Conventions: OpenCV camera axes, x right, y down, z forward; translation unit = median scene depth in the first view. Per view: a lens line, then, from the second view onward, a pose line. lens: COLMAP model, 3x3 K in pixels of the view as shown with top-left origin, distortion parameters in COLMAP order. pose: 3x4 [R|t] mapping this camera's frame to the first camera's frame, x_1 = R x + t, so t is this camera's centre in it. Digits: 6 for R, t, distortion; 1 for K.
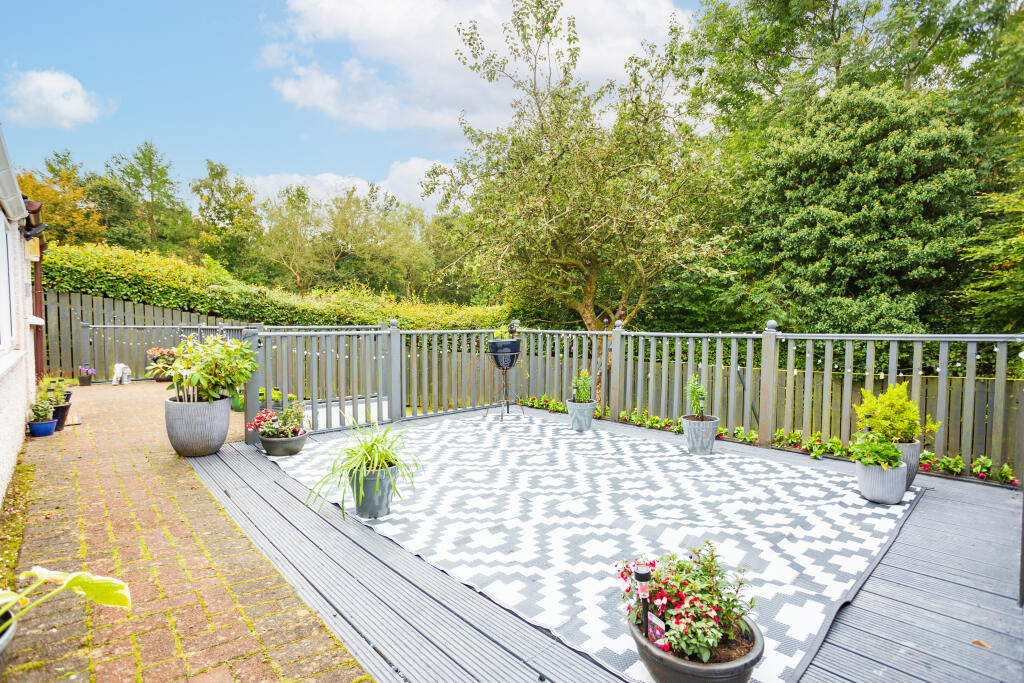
lens RADIAL K [[515.4, 0, 509.1], [0, 515.4, 344.5], [0, 0, 1]] dist [0.003317, 0.005461]
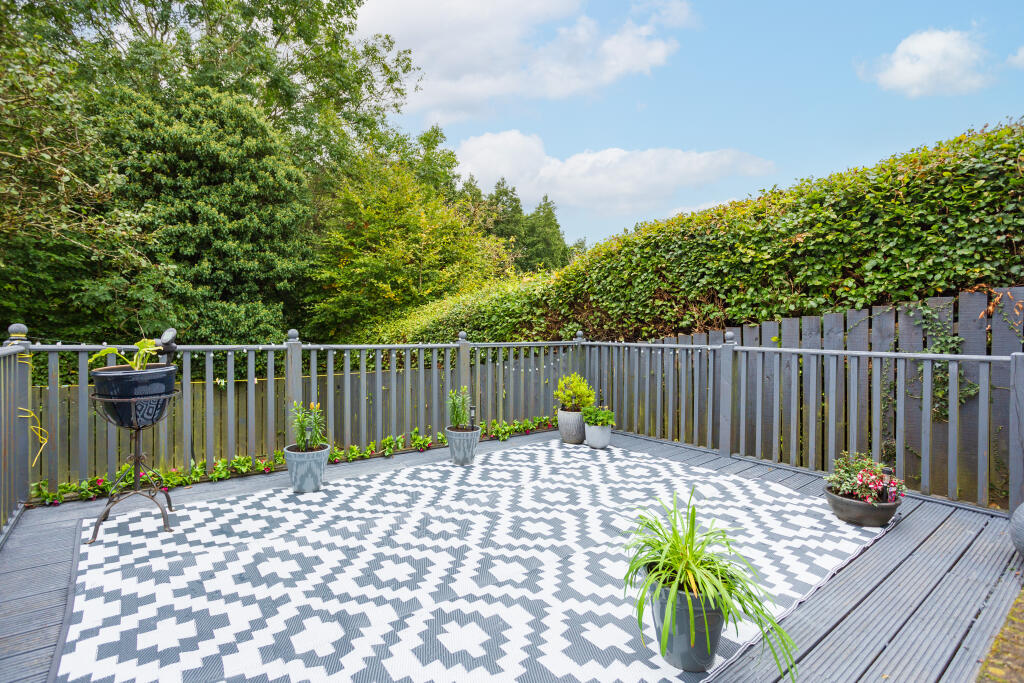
lens RADIAL K [[515.4, 0, 507.8], [0, 515.4, 335.0], [0, 0, 1]] dist [0.003317, 0.005461]
pose [[0.054991, -0.018200, 0.998321, -0.318715], [0.029586, 0.999425, 0.016591, -0.029167], [-0.998048, 0.028624, 0.055498, 0.413834]]
